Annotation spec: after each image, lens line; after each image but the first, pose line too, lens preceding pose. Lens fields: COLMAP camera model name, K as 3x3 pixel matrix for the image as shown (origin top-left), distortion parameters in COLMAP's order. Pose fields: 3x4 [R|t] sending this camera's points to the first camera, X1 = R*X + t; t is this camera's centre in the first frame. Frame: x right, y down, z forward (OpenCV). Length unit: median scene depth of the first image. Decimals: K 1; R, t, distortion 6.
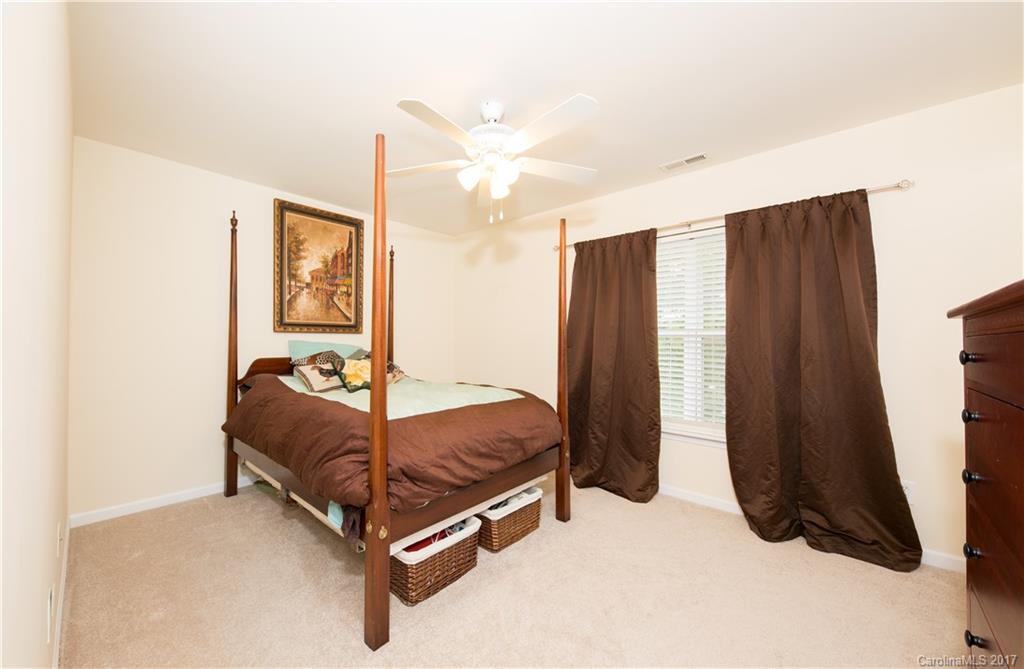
lens RADIAL K [[365.8, 0, 503.1], [0, 365.8, 334.0], [0, 0, 1]] dist [0.001732, 0.000110]
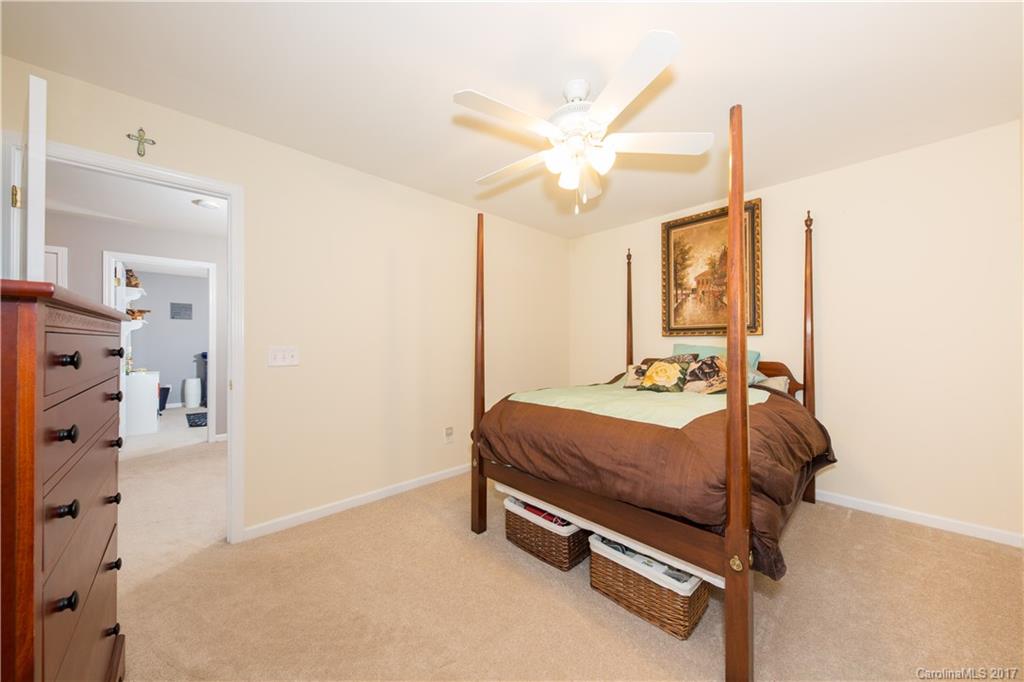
lens RADIAL K [[350.7, 0, 505.4], [0, 350.7, 346.5], [0, 0, 1]] dist [-0.001375, -0.000257]
pose [[-0.077465, -0.000807, -0.996995, 0.525387], [0.019759, 0.999802, -0.002345, 0.018077], [0.996799, -0.019882, -0.077434, 0.557760]]
